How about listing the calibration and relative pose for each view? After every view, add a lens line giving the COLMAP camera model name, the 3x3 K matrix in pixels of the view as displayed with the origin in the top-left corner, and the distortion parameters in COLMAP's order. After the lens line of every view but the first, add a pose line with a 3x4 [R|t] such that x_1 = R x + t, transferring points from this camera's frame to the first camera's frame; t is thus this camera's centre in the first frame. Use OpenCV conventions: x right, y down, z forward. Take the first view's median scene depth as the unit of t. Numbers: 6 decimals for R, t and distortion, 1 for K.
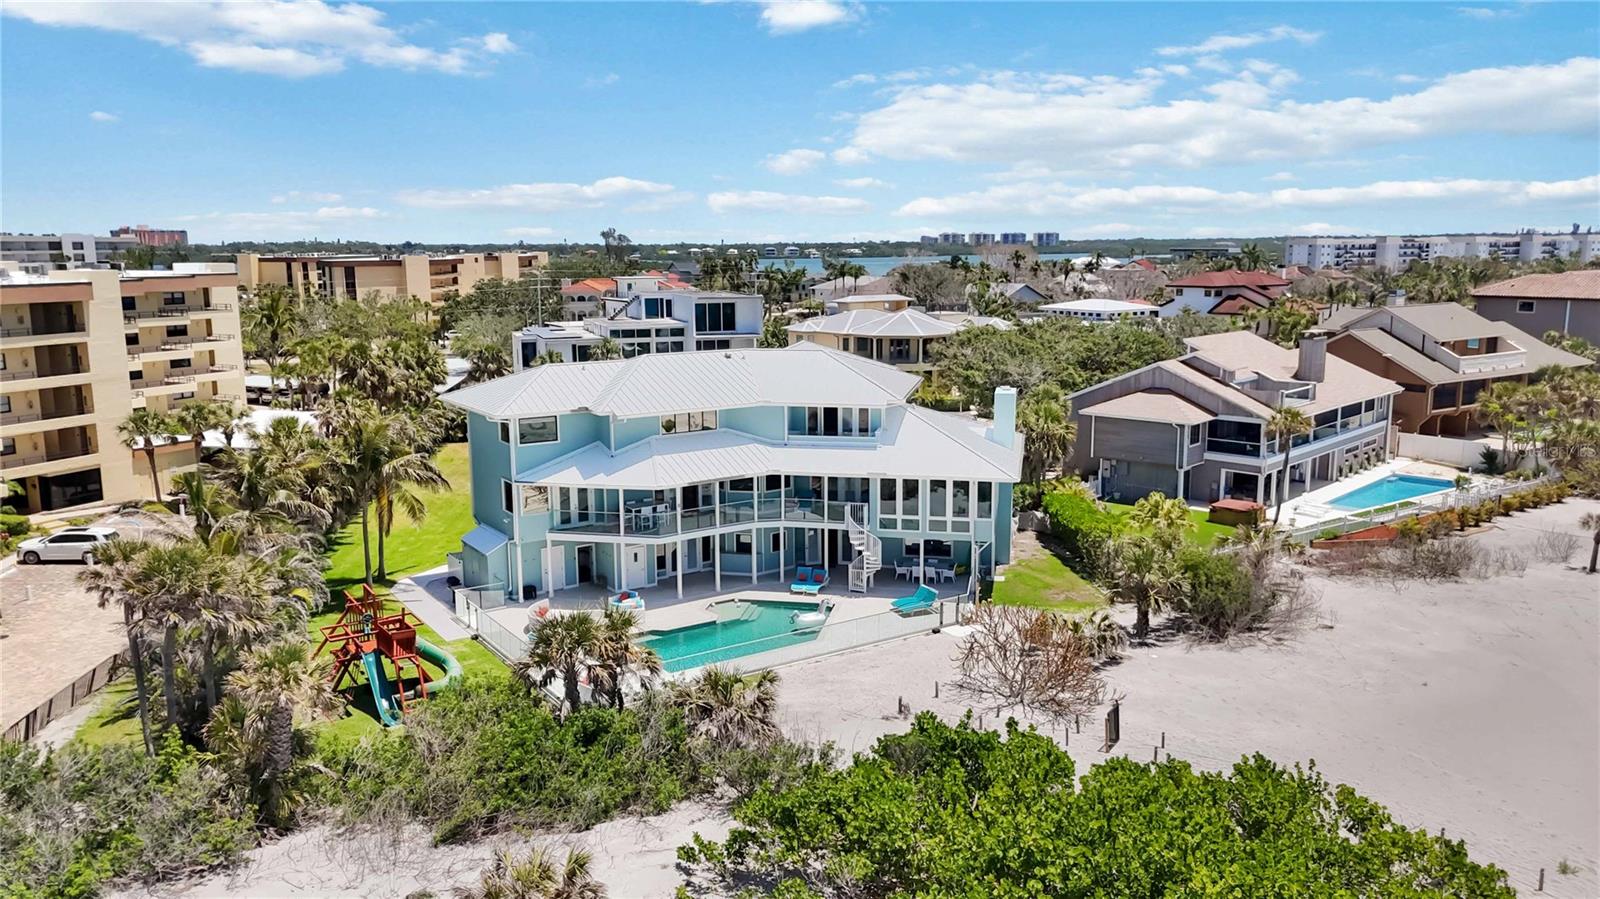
lens RADIAL K [[1169.7, 0, 800.2], [0, 1169.7, 443.0], [0, 0, 1]] dist [0.036118, -0.028380]
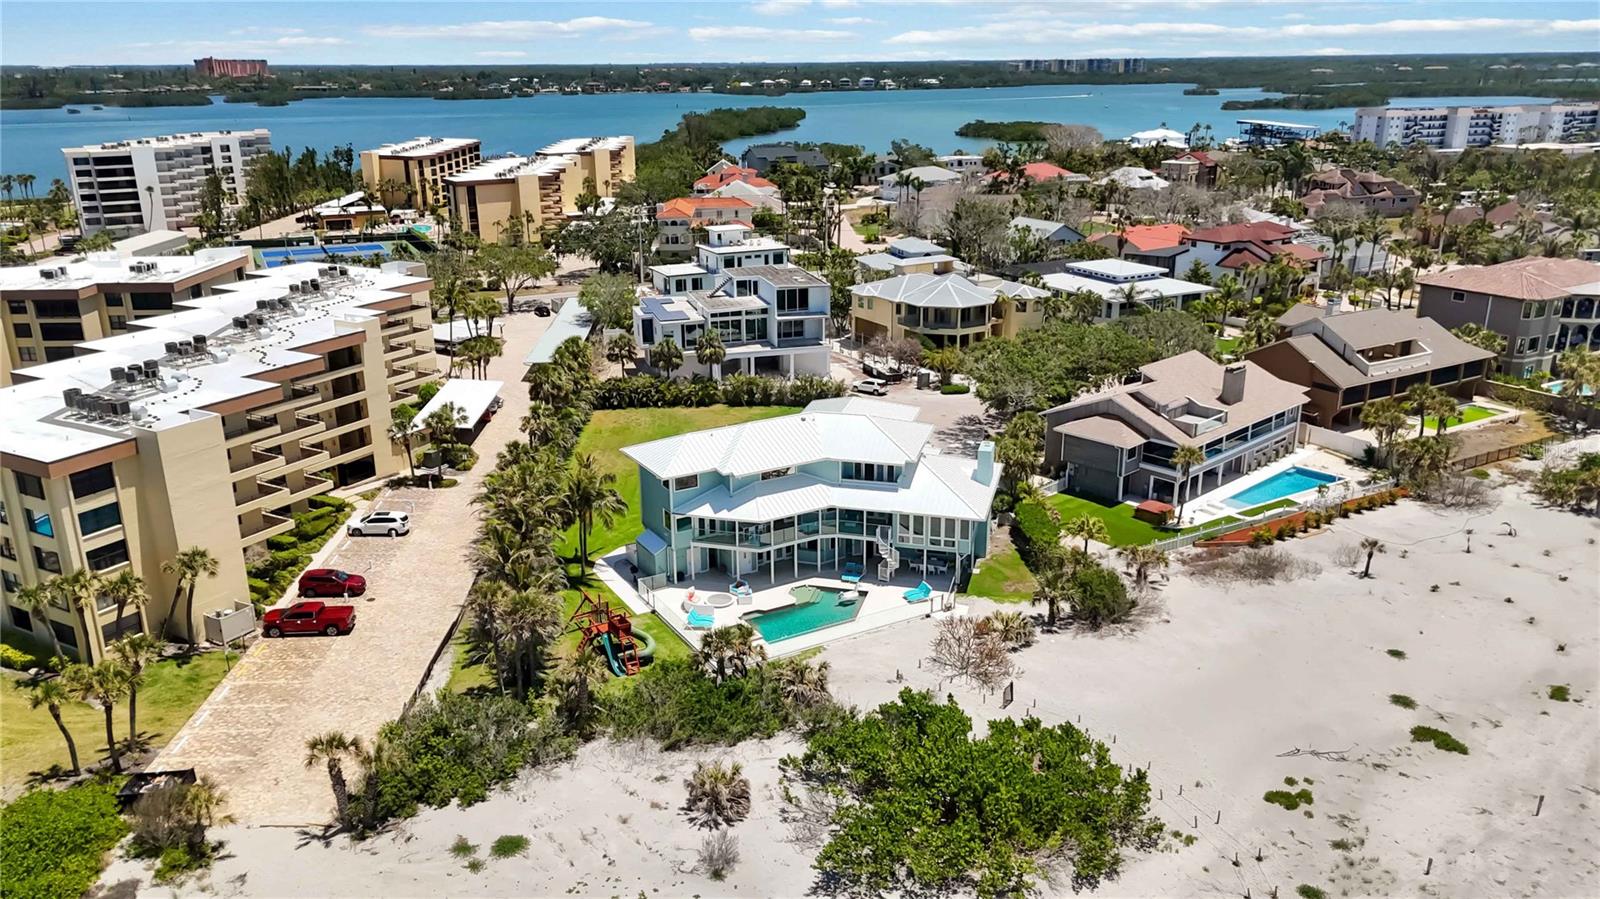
lens RADIAL K [[1169.7, 0, 800.1], [0, 1169.7, 453.1], [0, 0, 1]] dist [0.036118, -0.028380]
pose [[0.998100, 0.019565, -0.058425, 0.024964], [-0.010154, 0.987511, 0.157224, -0.293072], [0.060771, -0.156332, 0.985833, -0.547038]]
